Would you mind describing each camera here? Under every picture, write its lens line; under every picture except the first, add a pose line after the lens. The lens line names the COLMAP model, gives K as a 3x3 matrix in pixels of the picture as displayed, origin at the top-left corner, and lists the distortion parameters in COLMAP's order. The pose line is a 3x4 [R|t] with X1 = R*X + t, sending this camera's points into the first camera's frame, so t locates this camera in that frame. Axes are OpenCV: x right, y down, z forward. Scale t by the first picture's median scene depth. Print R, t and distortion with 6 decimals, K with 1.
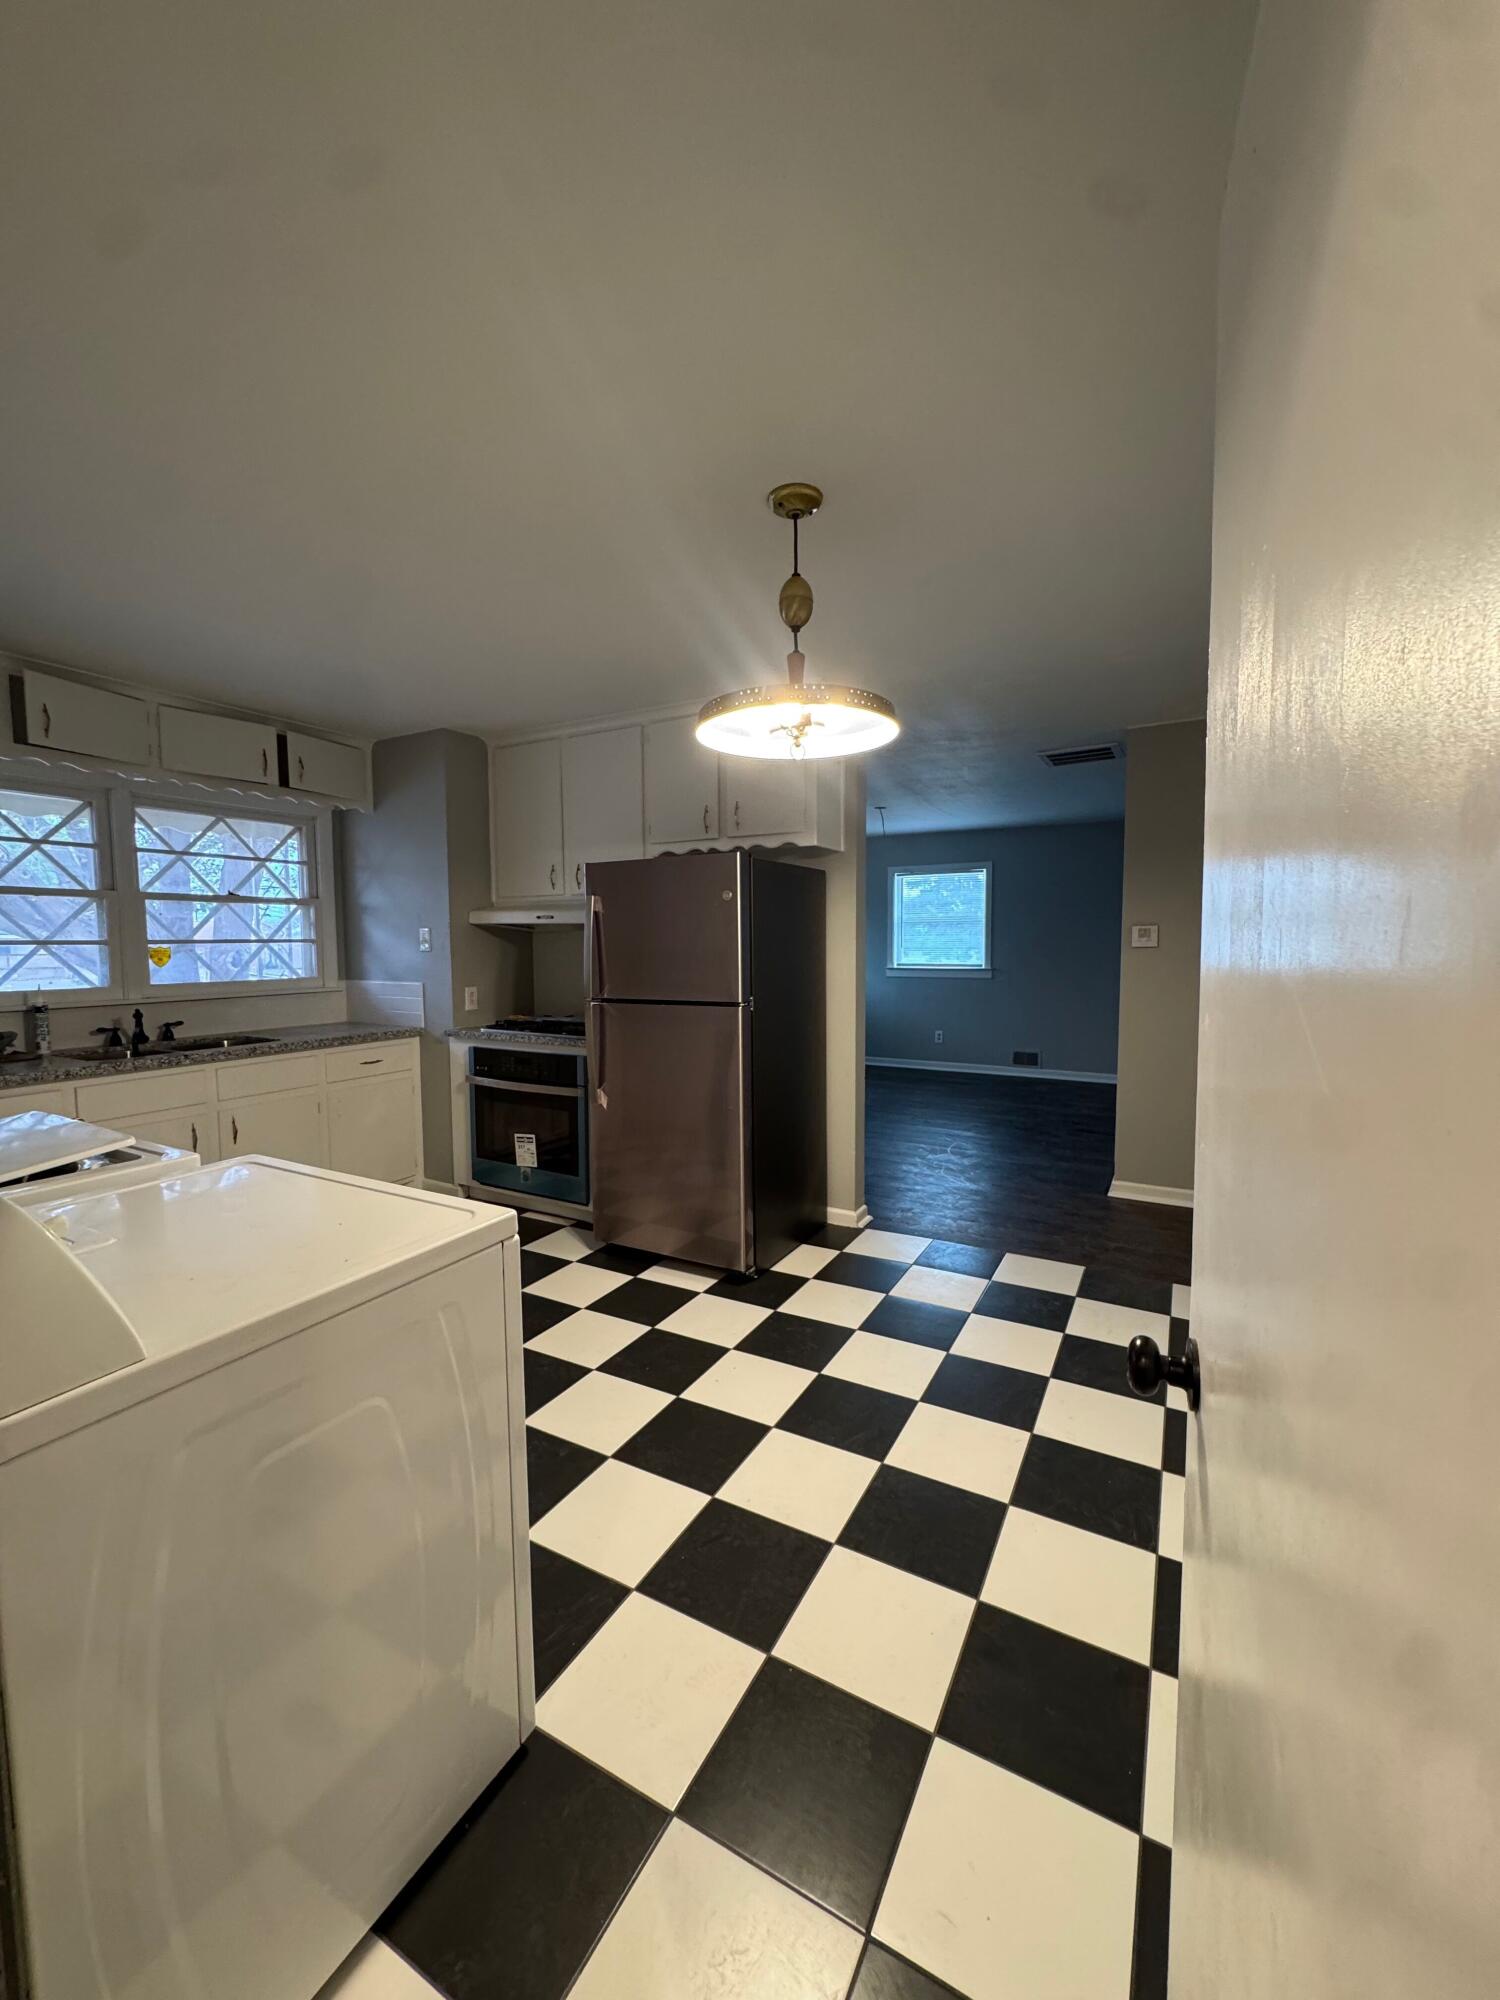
lens RADIAL K [[813.1, 0, 750.0], [0, 813.1, 1000.0], [0, 0, 1]] dist [0.052986, -0.000152]
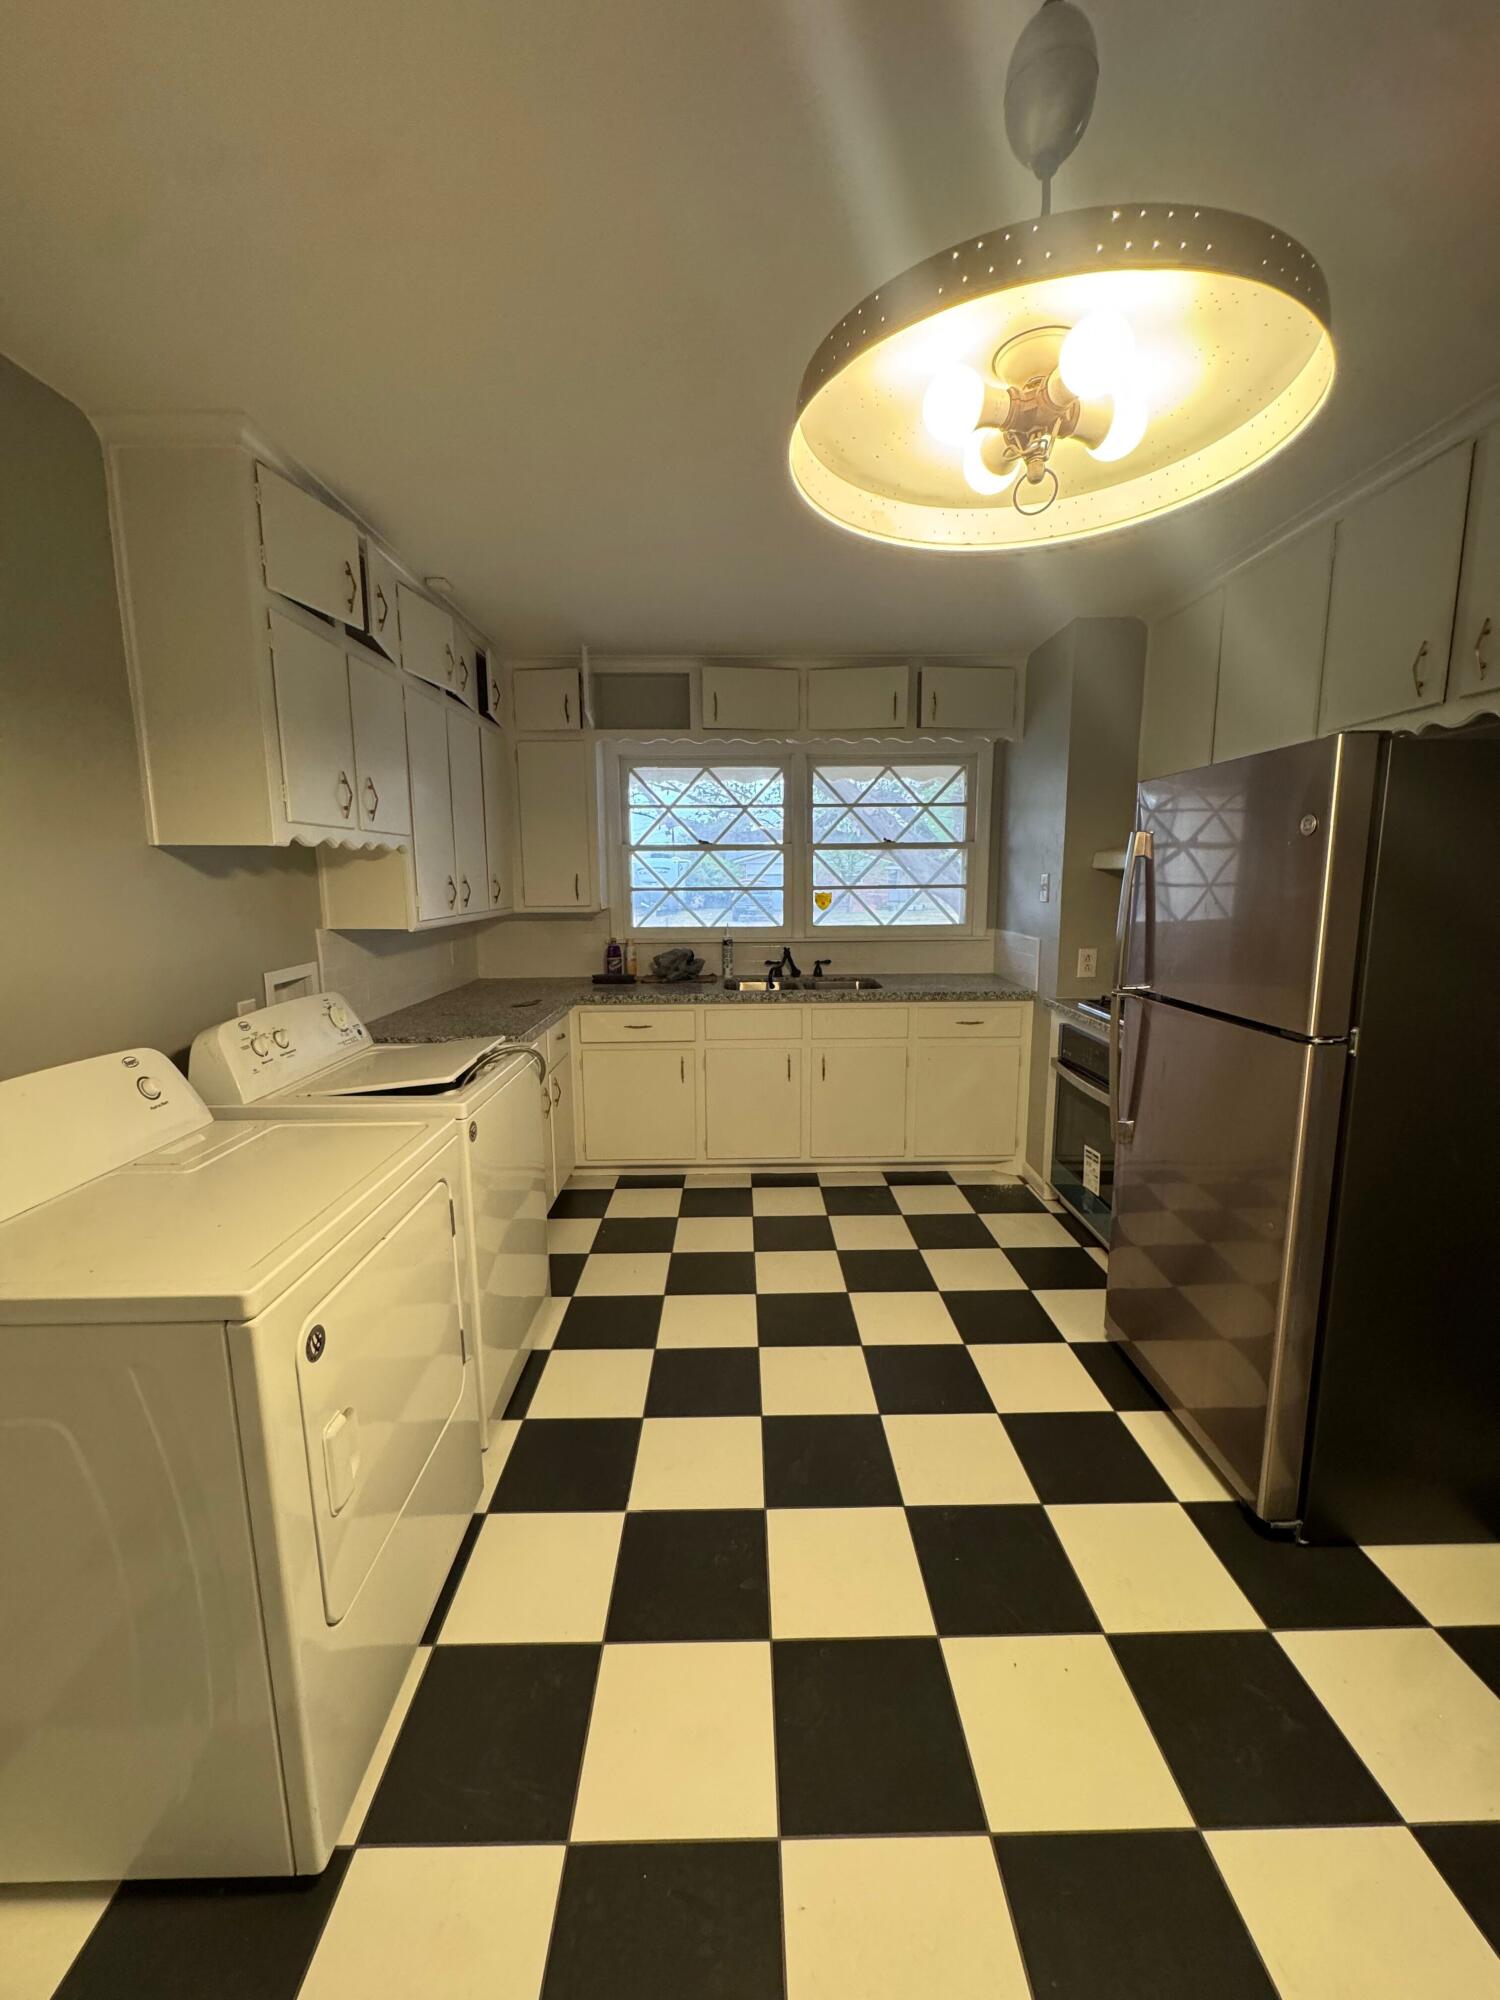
lens RADIAL K [[822.0, 0, 750.0], [0, 822.0, 1000.0], [0, 0, 1]] dist [0.000088, 0.000238]
pose [[0.509095, 0.128768, -0.851024, 0.195125], [-0.070904, 0.991659, 0.107632, -0.032343], [0.857785, 0.005546, 0.513979, 0.354237]]
